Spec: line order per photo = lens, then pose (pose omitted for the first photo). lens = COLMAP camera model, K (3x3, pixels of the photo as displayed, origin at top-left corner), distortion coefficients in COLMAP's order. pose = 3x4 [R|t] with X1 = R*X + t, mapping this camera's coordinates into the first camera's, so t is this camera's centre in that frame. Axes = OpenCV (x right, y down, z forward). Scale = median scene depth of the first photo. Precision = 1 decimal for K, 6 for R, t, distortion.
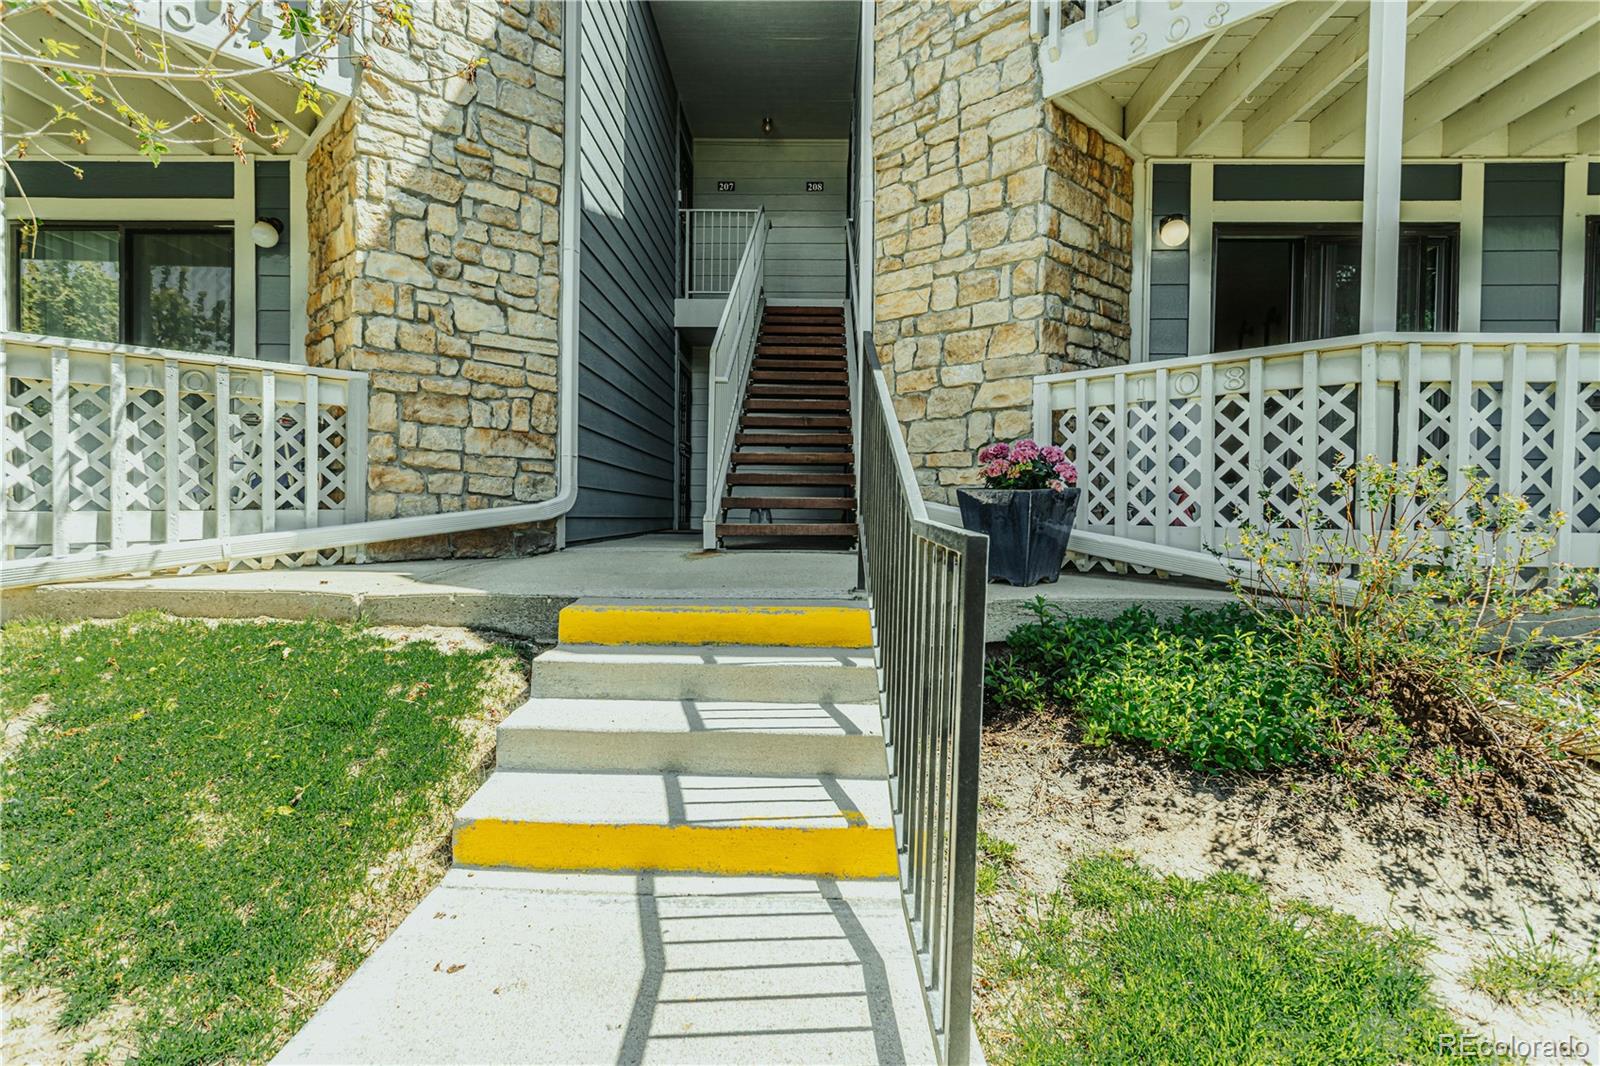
lens RADIAL K [[757.8, 0, 798.6], [0, 757.8, 536.5], [0, 0, 1]] dist [0.000766, 0.001545]
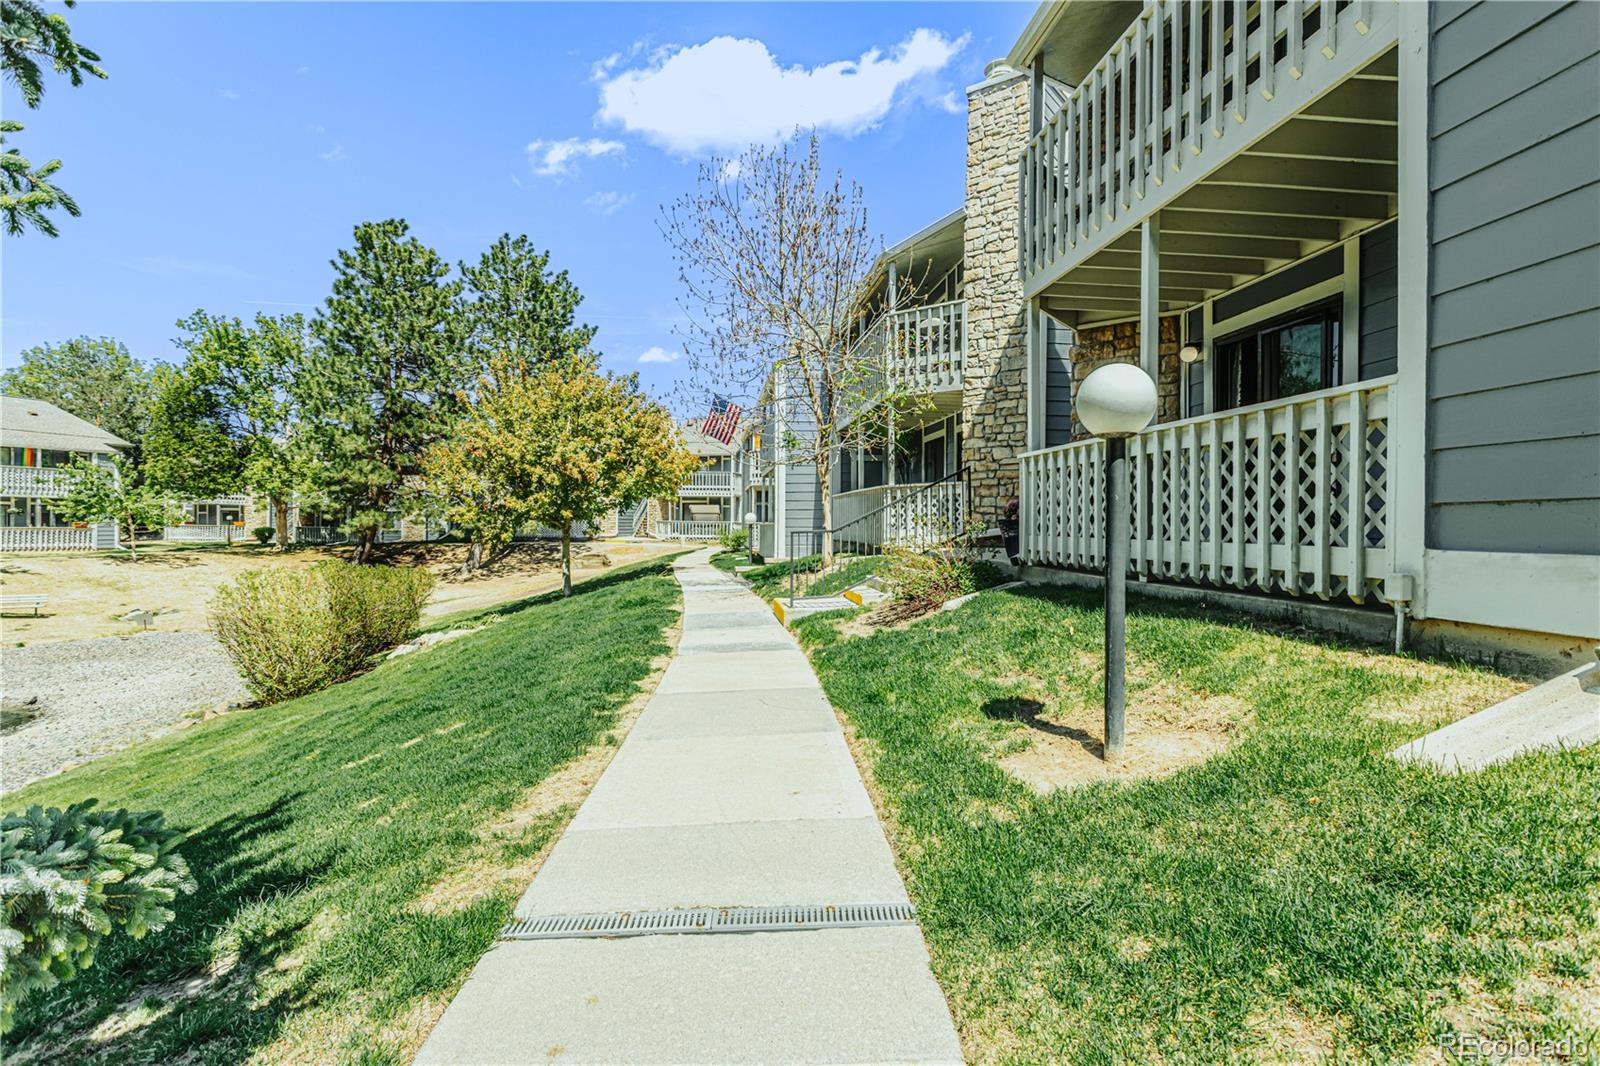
lens RADIAL K [[757.8, 0, 795.8], [0, 757.8, 526.6], [0, 0, 1]] dist [0.000766, 0.001545]
pose [[0.129622, -0.004379, -0.991554, 2.071275], [-0.039389, 0.999178, -0.009561, 0.009554], [0.990781, 0.040296, 0.129343, -0.008904]]
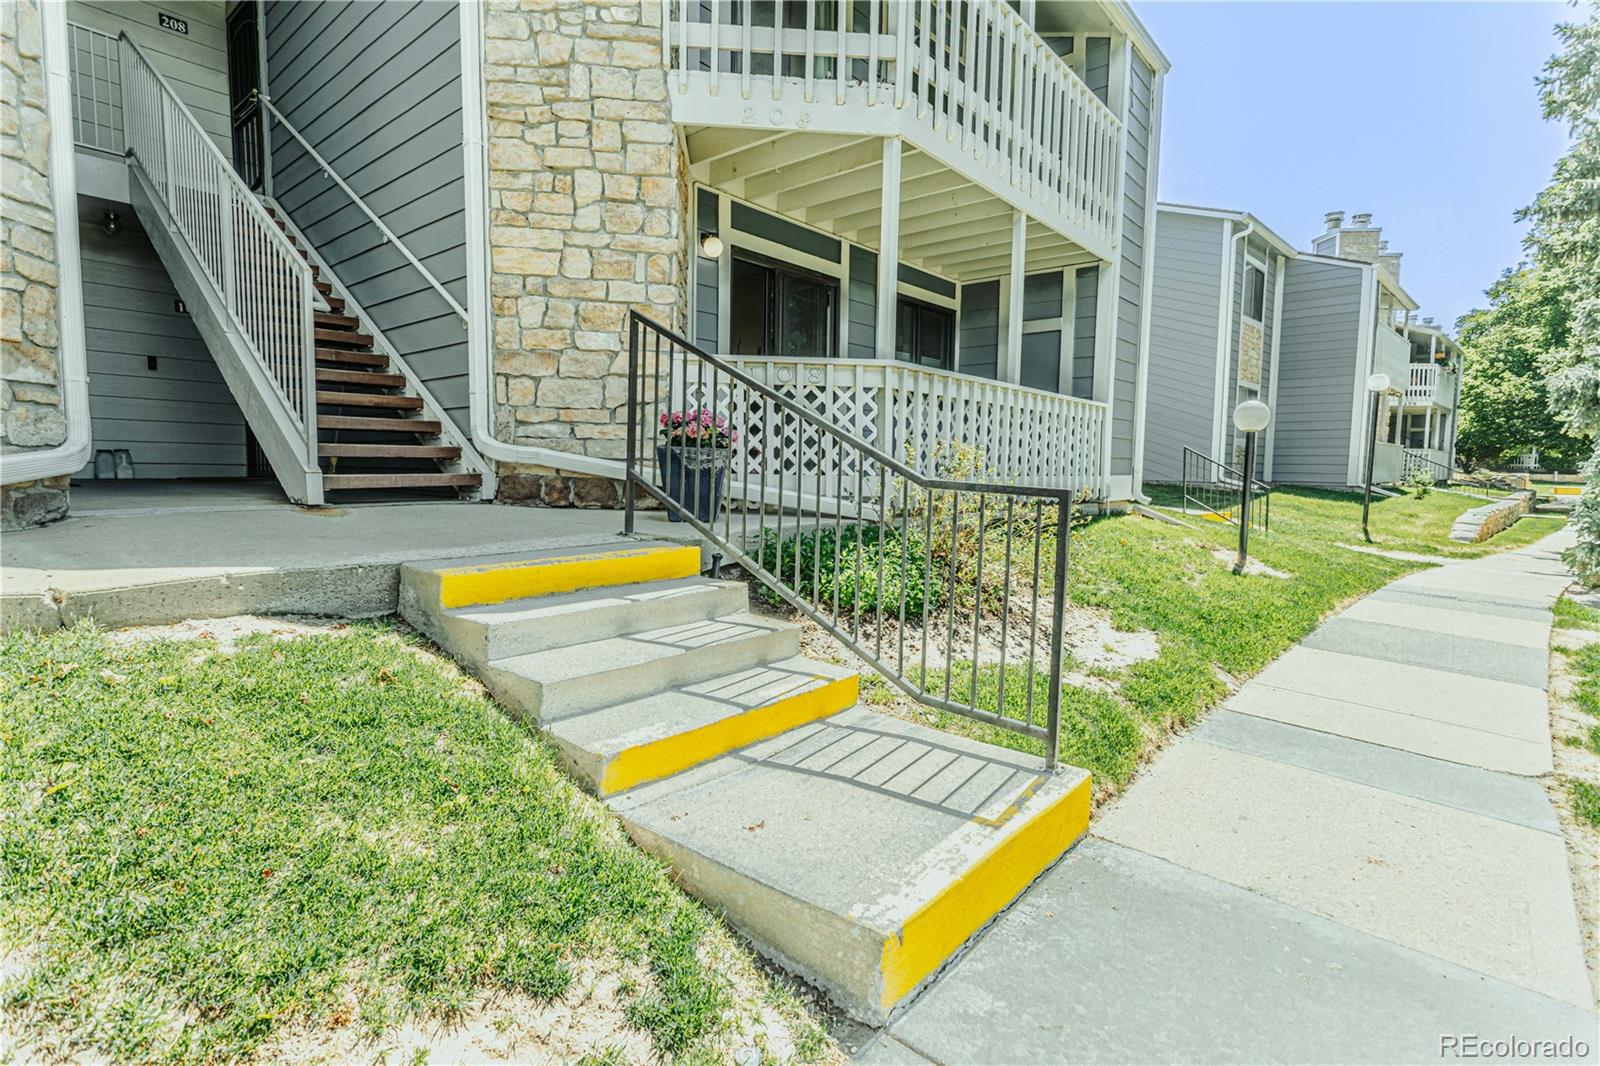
lens RADIAL K [[757.8, 0, 787.1], [0, 757.8, 532.2], [0, 0, 1]] dist [0.000766, 0.001545]
pose [[0.648166, -0.069409, 0.758329, -0.465948], [0.014798, 0.996797, 0.078588, -0.013997], [-0.761355, -0.039716, 0.647117, 0.044734]]
